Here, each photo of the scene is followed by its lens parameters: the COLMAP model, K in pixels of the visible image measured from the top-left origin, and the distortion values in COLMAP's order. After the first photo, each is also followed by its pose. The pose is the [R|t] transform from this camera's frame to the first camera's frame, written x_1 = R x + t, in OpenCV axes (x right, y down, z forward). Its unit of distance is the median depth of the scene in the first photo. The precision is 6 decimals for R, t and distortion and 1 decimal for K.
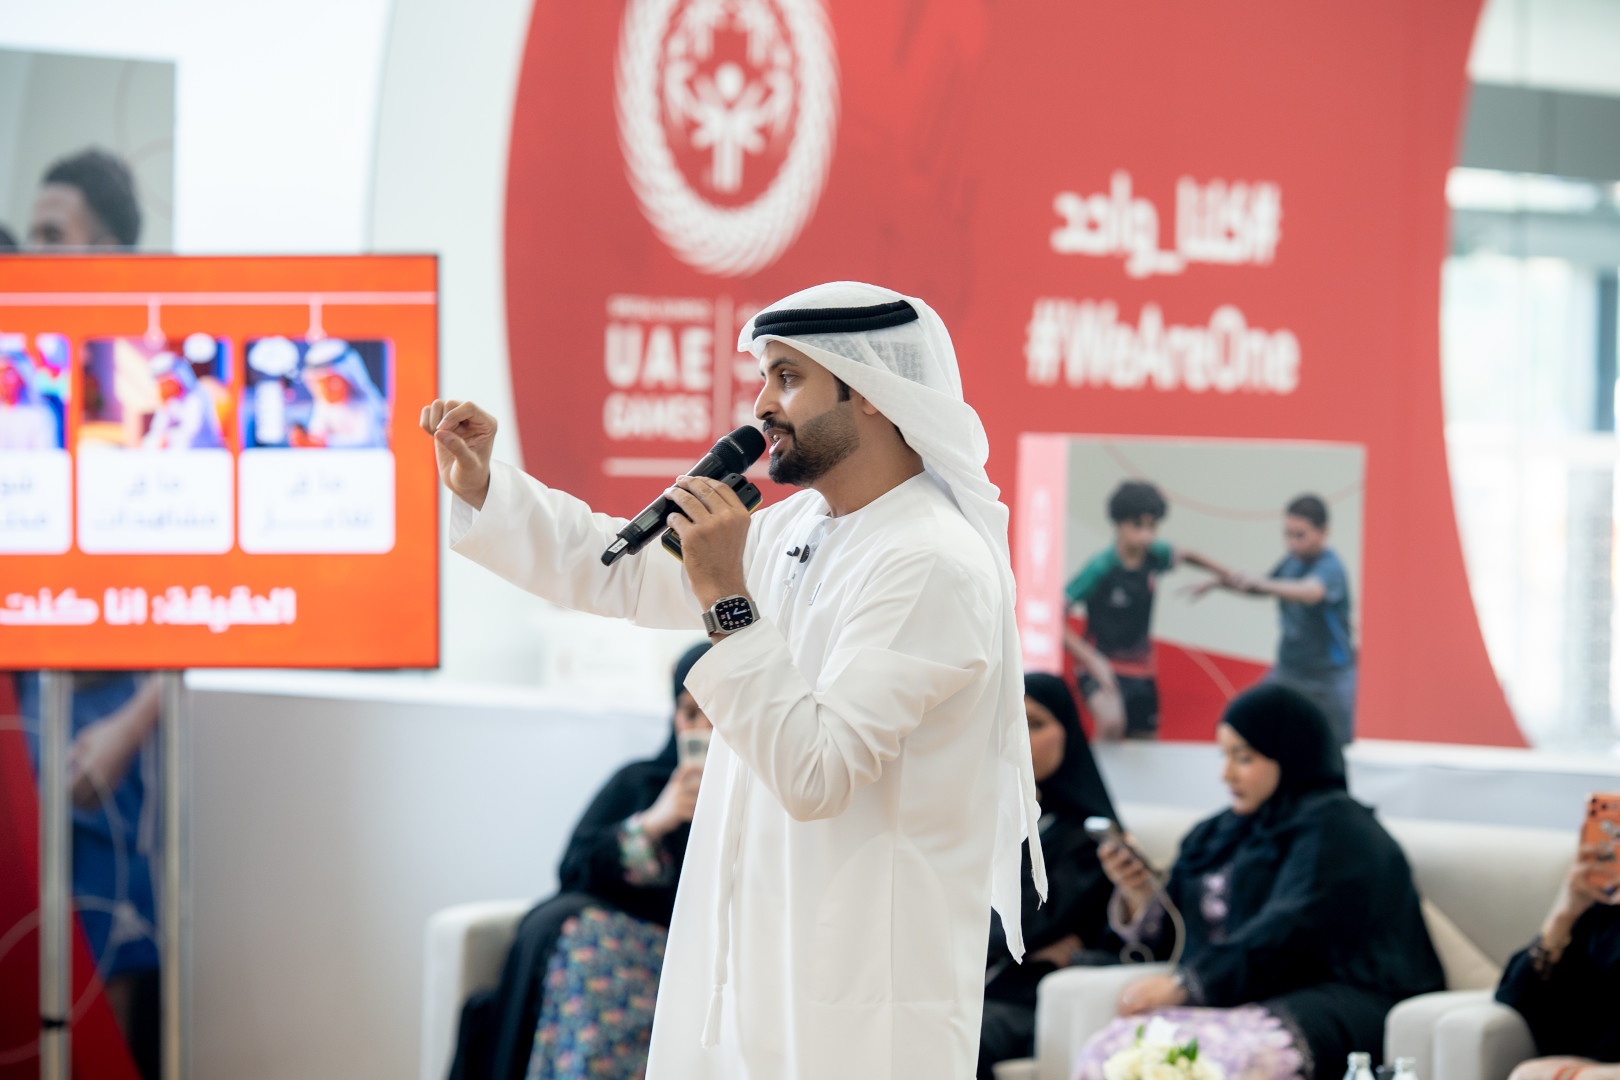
lens RADIAL K [[5941.5, 0, 822.4], [0, 5941.5, 535.0], [0, 0, 1]] dist [-0.032534, 0.000000]
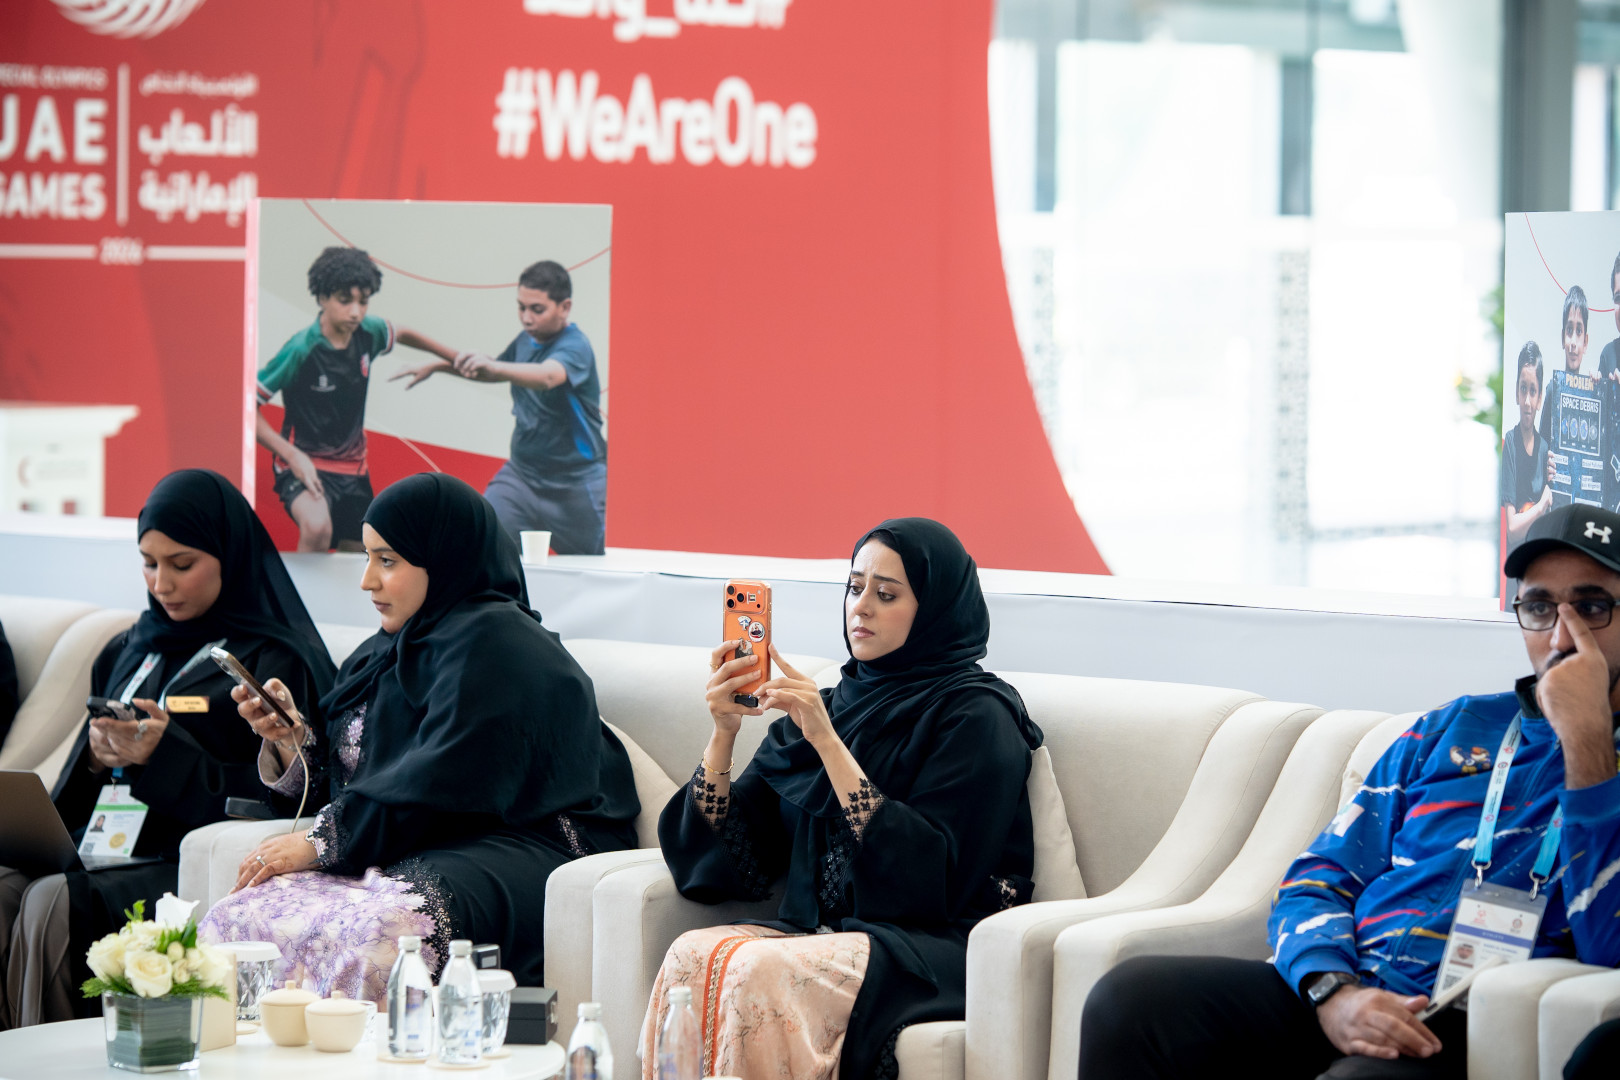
lens RADIAL K [[5941.5, 0, 809.3], [0, 5941.5, 539.4], [0, 0, 1]] dist [-0.032534, 0.000000]
pose [[0.999238, -0.009589, 0.037835, 0.086838], [0.008285, 0.999372, 0.034464, 0.003895], [-0.038142, -0.034125, 0.998689, 0.136920]]
